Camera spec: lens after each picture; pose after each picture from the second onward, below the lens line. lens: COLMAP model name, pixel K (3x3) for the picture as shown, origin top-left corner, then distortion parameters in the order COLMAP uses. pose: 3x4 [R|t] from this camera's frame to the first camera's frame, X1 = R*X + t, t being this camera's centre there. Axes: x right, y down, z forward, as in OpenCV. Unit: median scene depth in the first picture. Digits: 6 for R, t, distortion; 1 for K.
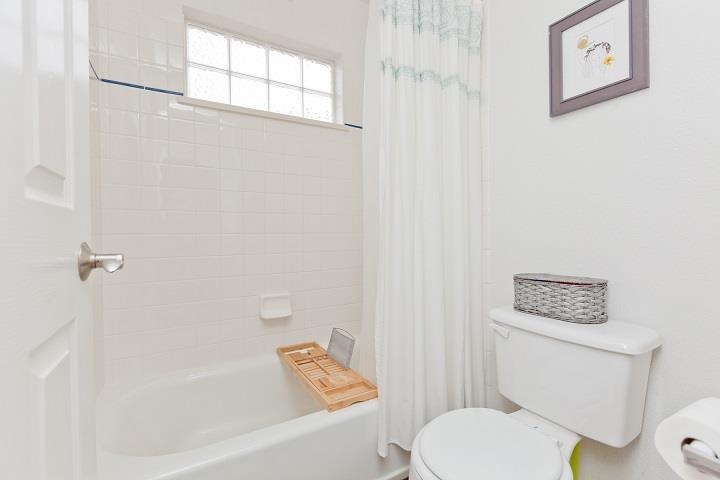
lens RADIAL K [[324.0, 0, 360.2], [0, 324.0, 238.8], [0, 0, 1]] dist [-0.000113, 0.000166]
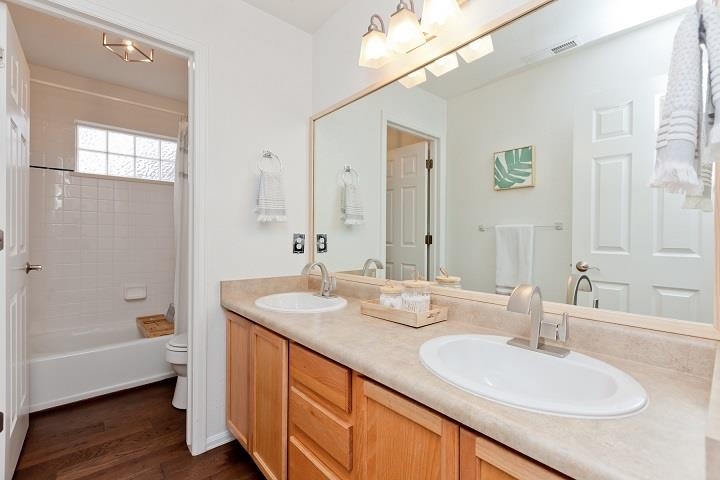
lens RADIAL K [[324.0, 0, 359.8], [0, 324.0, 240.3], [0, 0, 1]] dist [-0.000113, 0.000166]
pose [[0.983900, 0.002272, 0.178707, 0.608729], [-0.002727, 0.999994, 0.002303, -0.074157], [-0.178700, -0.002753, 0.983900, -0.918668]]
